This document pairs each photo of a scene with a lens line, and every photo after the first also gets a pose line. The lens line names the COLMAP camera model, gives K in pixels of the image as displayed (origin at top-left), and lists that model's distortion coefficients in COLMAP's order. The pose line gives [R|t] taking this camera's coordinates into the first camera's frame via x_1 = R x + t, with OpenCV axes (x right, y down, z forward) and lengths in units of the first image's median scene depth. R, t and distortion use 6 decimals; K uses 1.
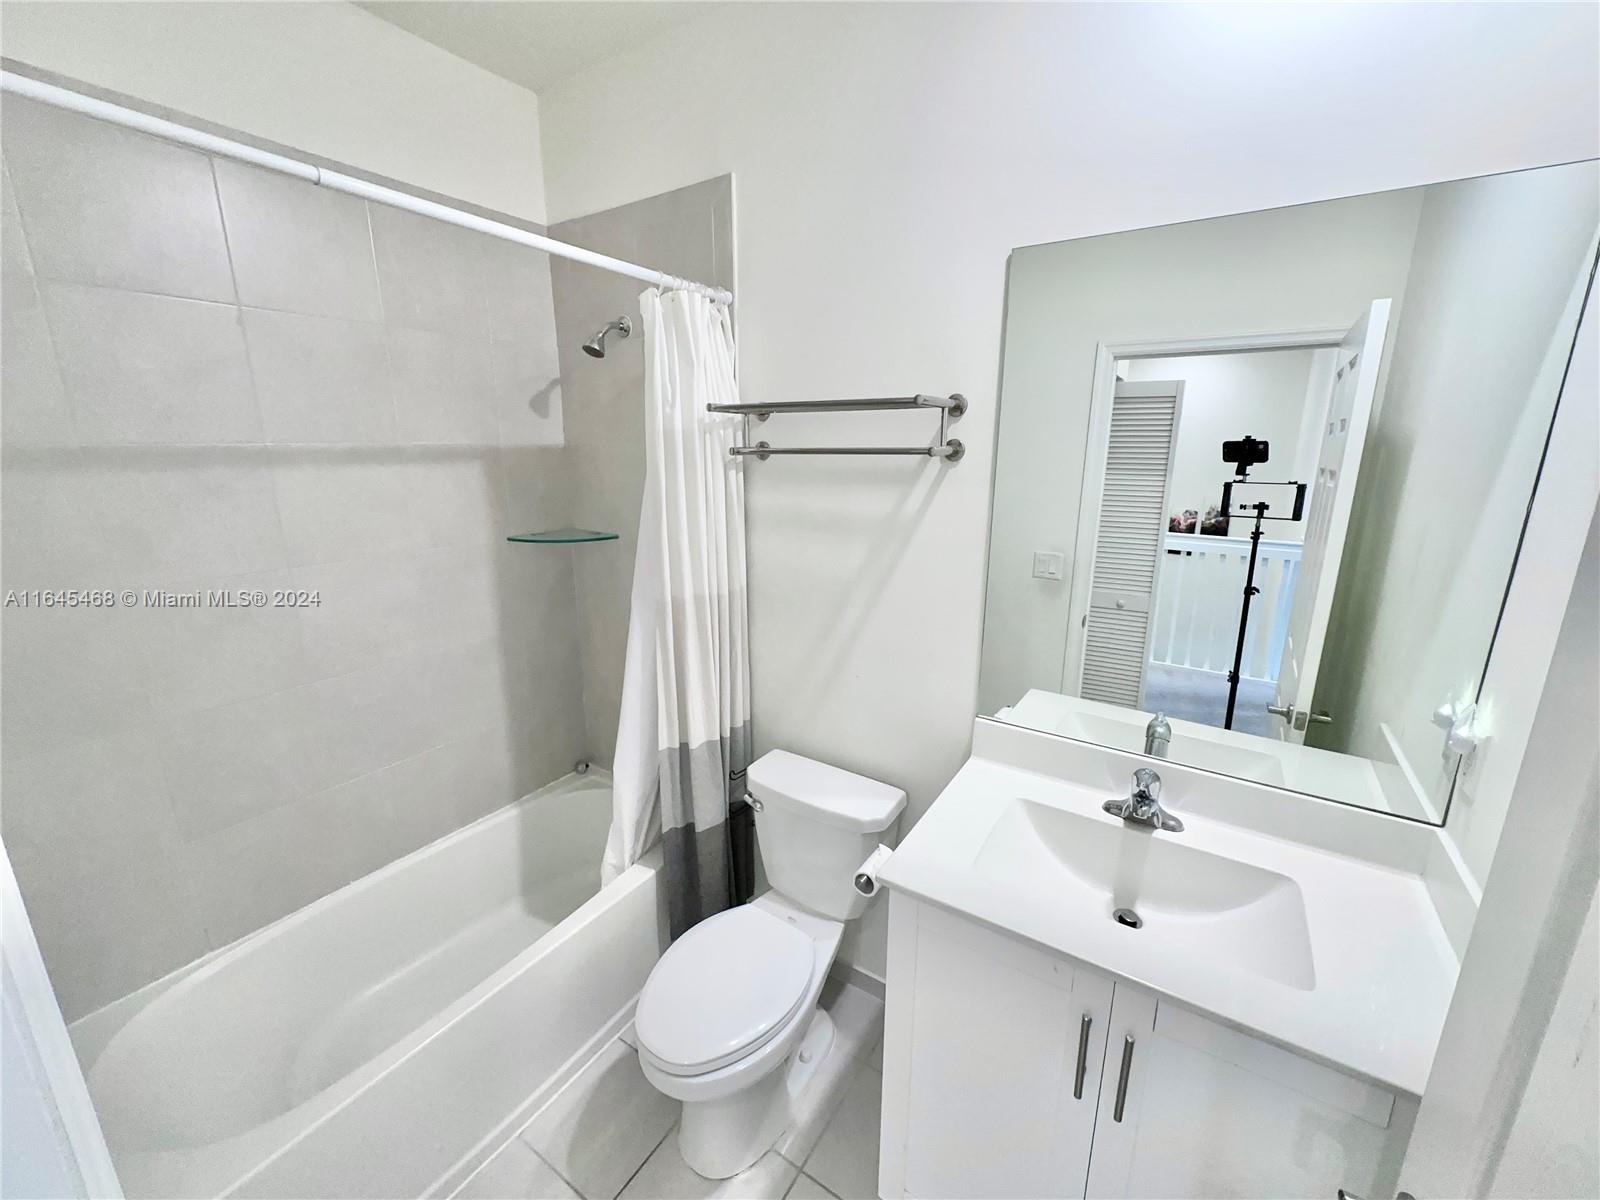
lens RADIAL K [[639.3, 0, 808.7], [0, 639.3, 604.4], [0, 0, 1]] dist [-0.002306, 0.000206]
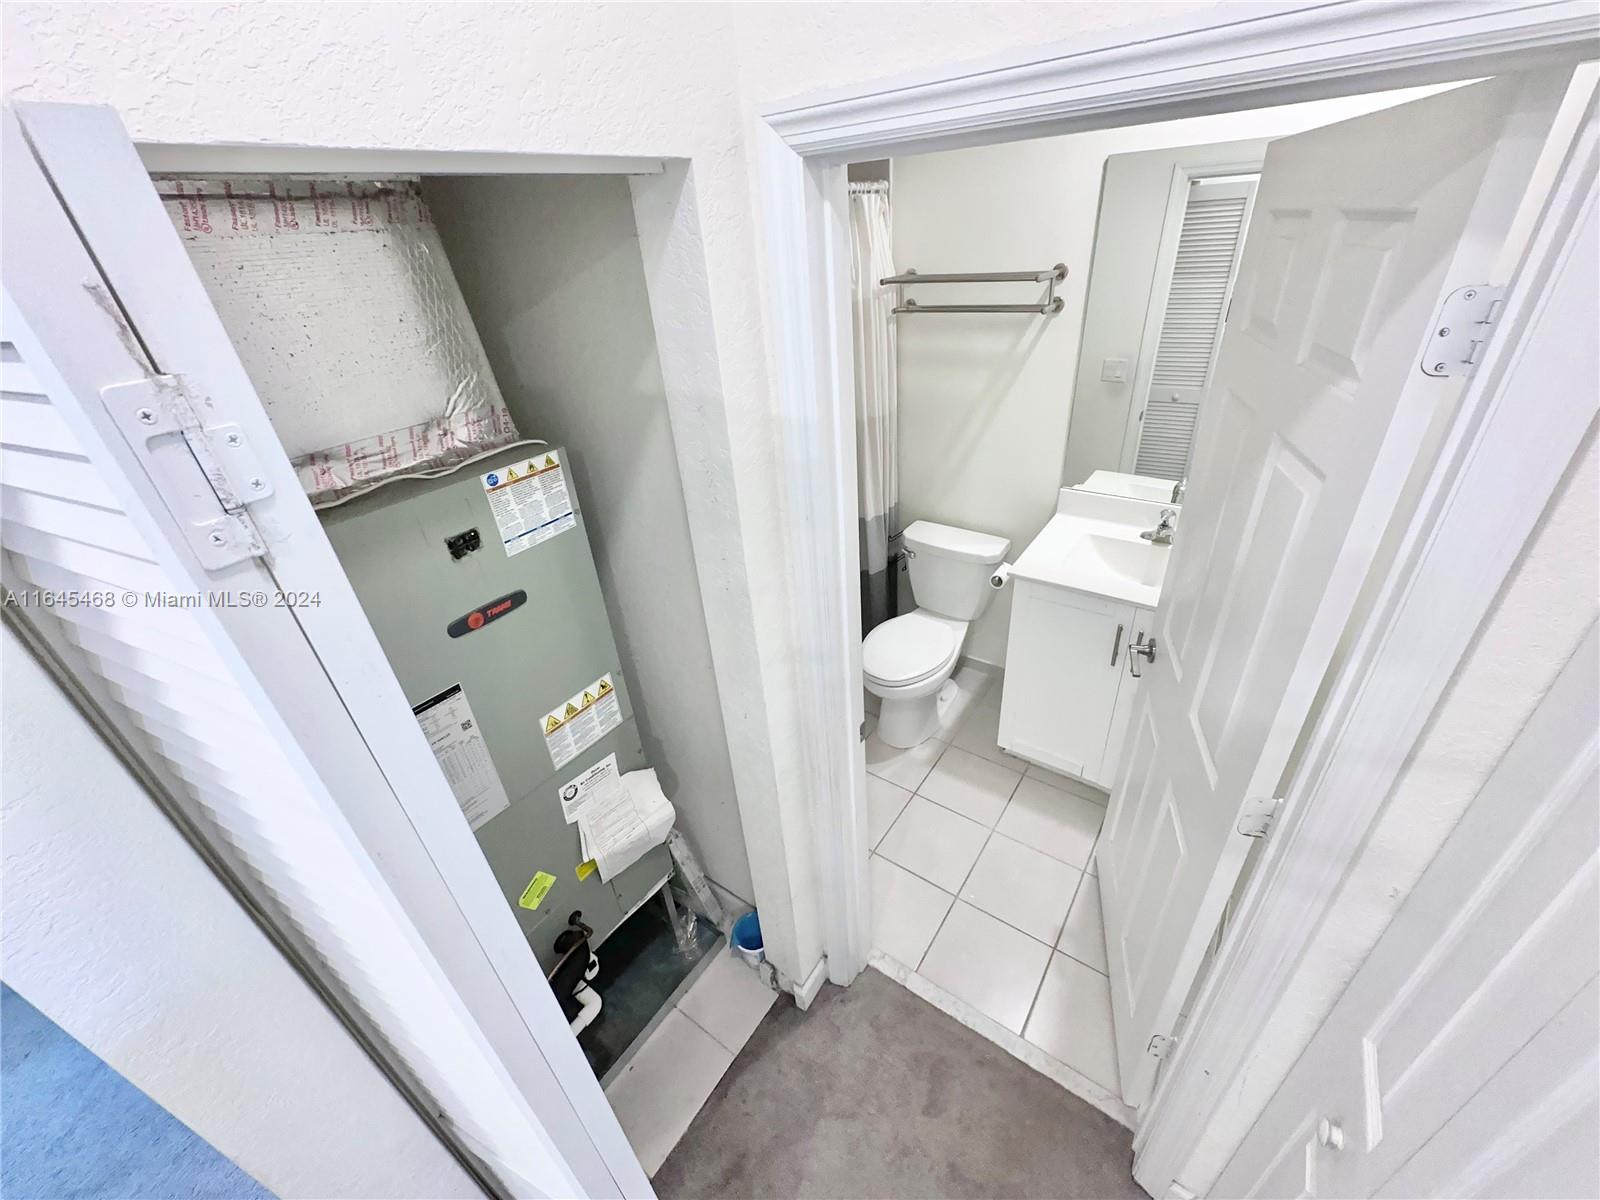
lens RADIAL K [[639.3, 0, 803.3], [0, 639.3, 604.3], [0, 0, 1]] dist [-0.002306, 0.000206]
pose [[0.995810, -0.040434, -0.082019, -0.238246], [0.062474, 0.955796, 0.287316, -0.037294], [0.066776, -0.291237, 0.954318, -0.587213]]
